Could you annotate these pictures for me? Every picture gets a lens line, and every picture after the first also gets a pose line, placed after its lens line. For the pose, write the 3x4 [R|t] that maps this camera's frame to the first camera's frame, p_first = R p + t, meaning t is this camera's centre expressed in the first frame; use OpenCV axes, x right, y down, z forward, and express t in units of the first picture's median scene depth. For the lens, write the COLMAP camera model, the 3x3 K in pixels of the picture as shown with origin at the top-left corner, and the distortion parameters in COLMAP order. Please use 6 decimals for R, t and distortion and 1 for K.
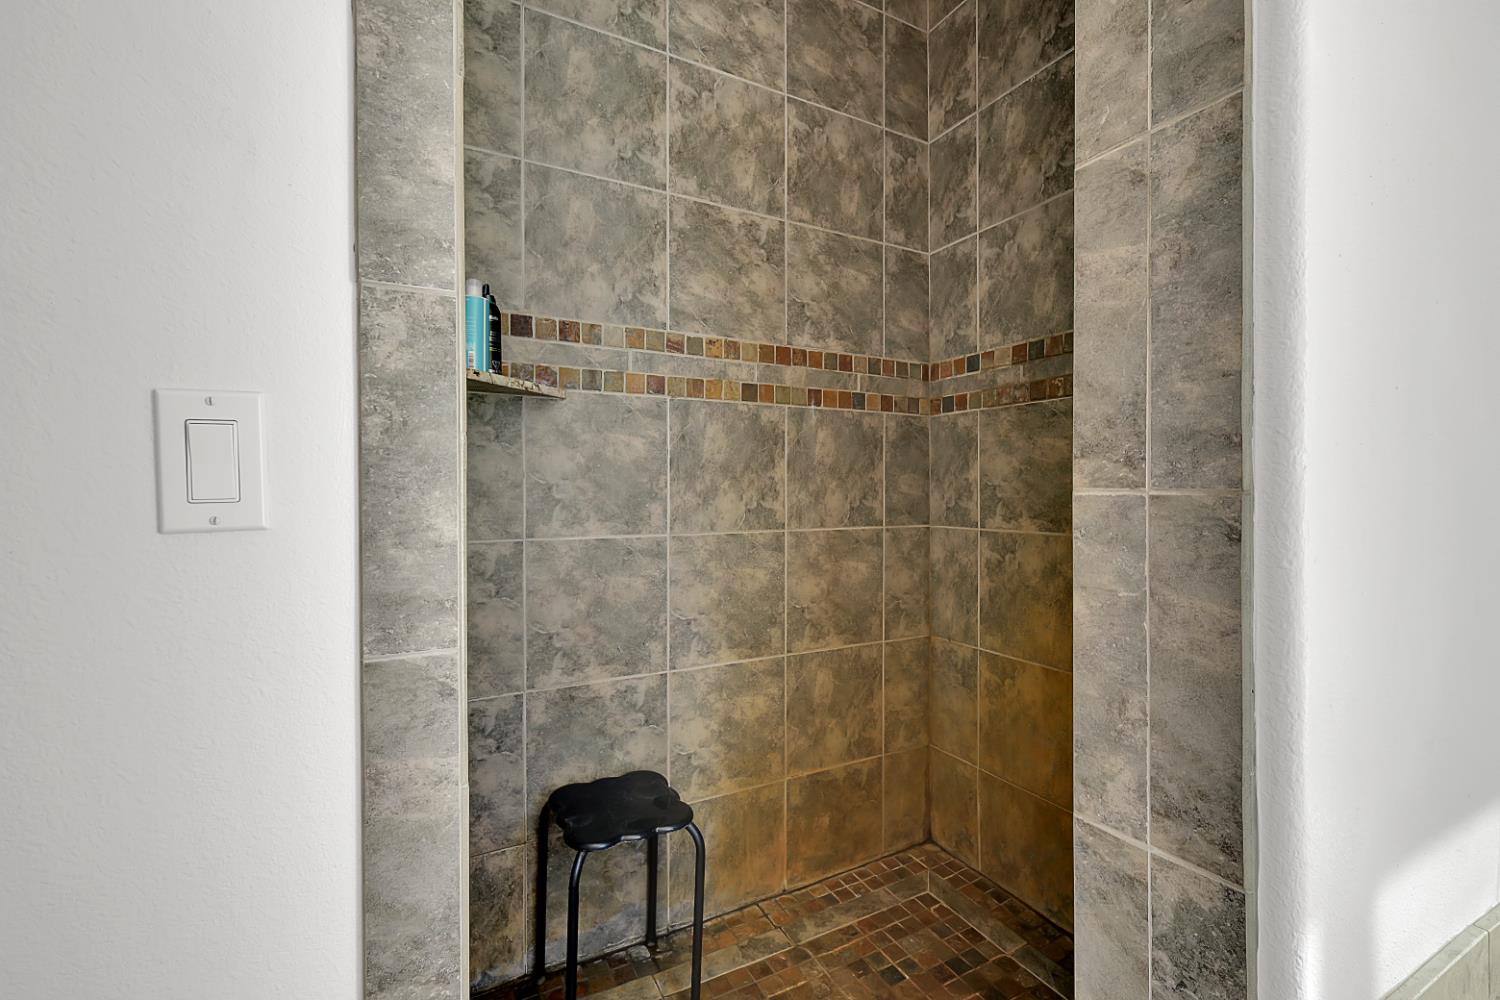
lens RADIAL K [[644.6, 0, 755.2], [0, 644.6, 495.7], [0, 0, 1]] dist [0.001415, 0.000308]
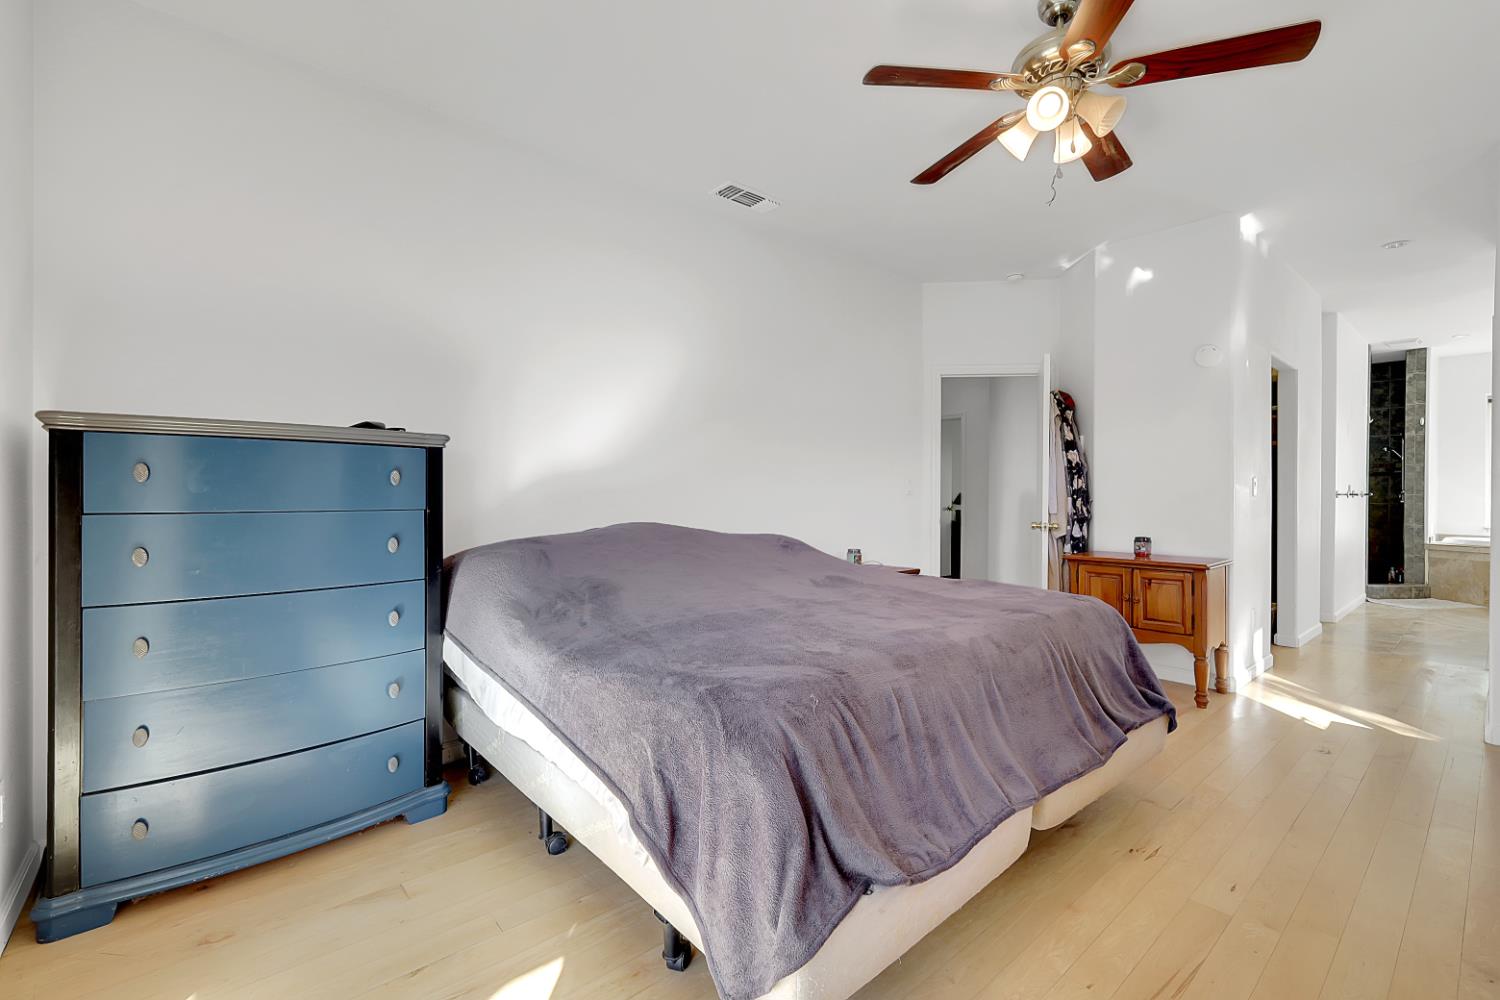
lens RADIAL K [[644.6, 0, 751.9], [0, 644.6, 493.2], [0, 0, 1]] dist [0.001415, 0.000308]
pose [[0.977194, 0.006021, 0.212263, -4.749983], [-0.005585, 0.999981, -0.002654, 0.022279], [-0.212275, 0.001408, 0.977209, -2.755533]]
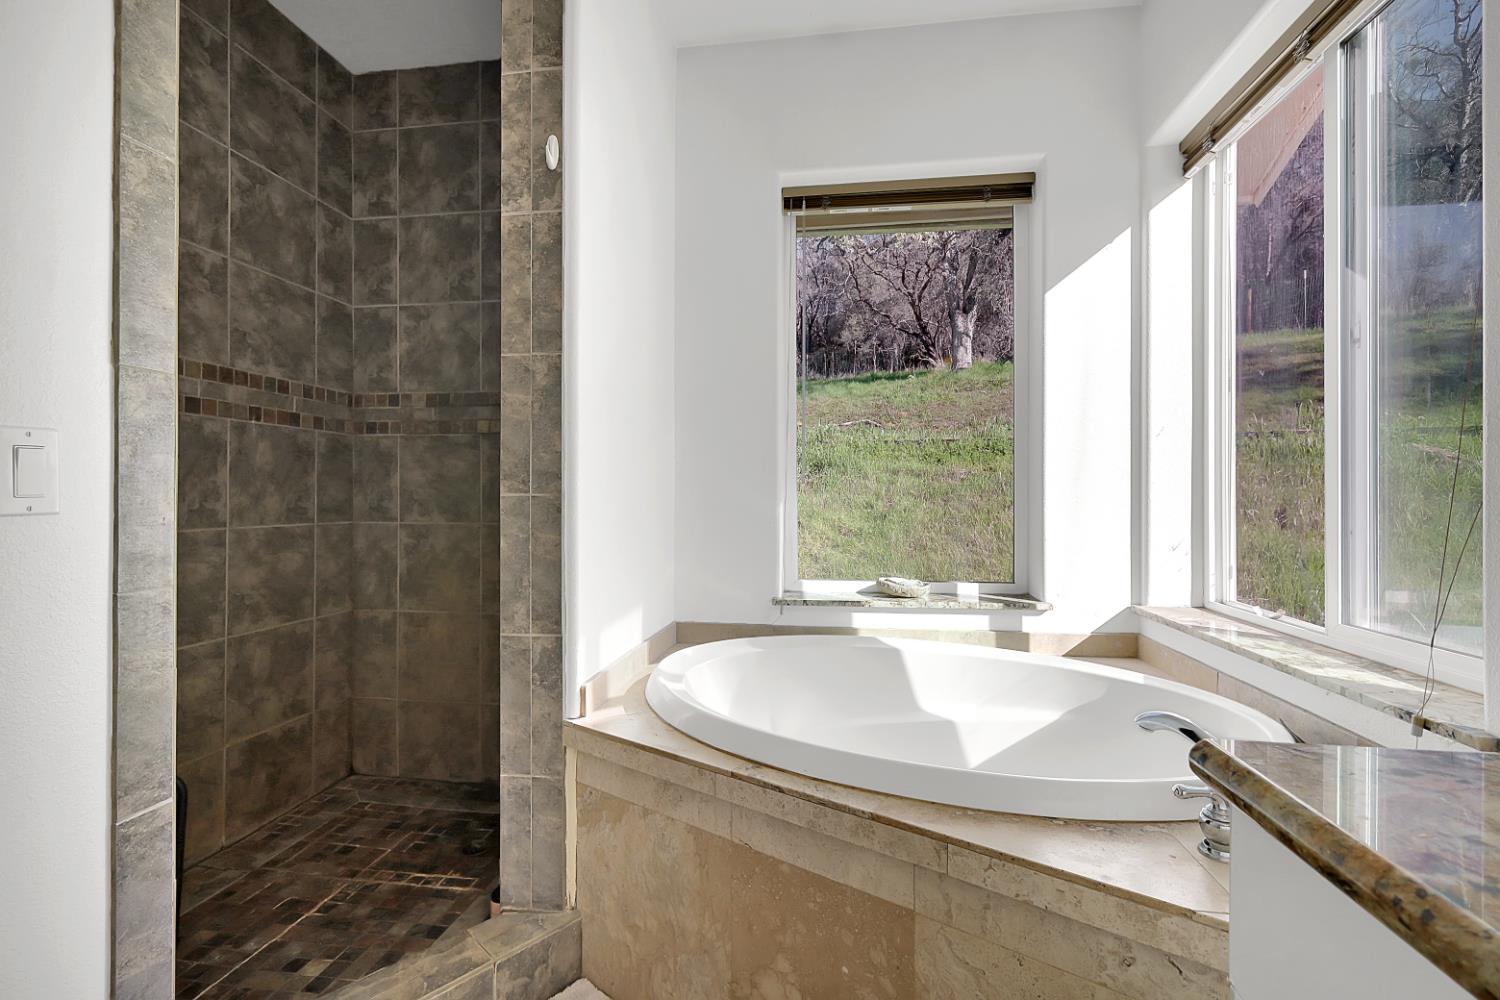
lens RADIAL K [[644.6, 0, 750.8], [0, 644.6, 495.3], [0, 0, 1]] dist [0.001415, 0.000308]
pose [[0.591058, 0.005124, 0.806613, -0.319116], [0.002533, 0.999963, -0.008209, 0.007084], [-0.806625, 0.006895, 0.591023, -0.413772]]
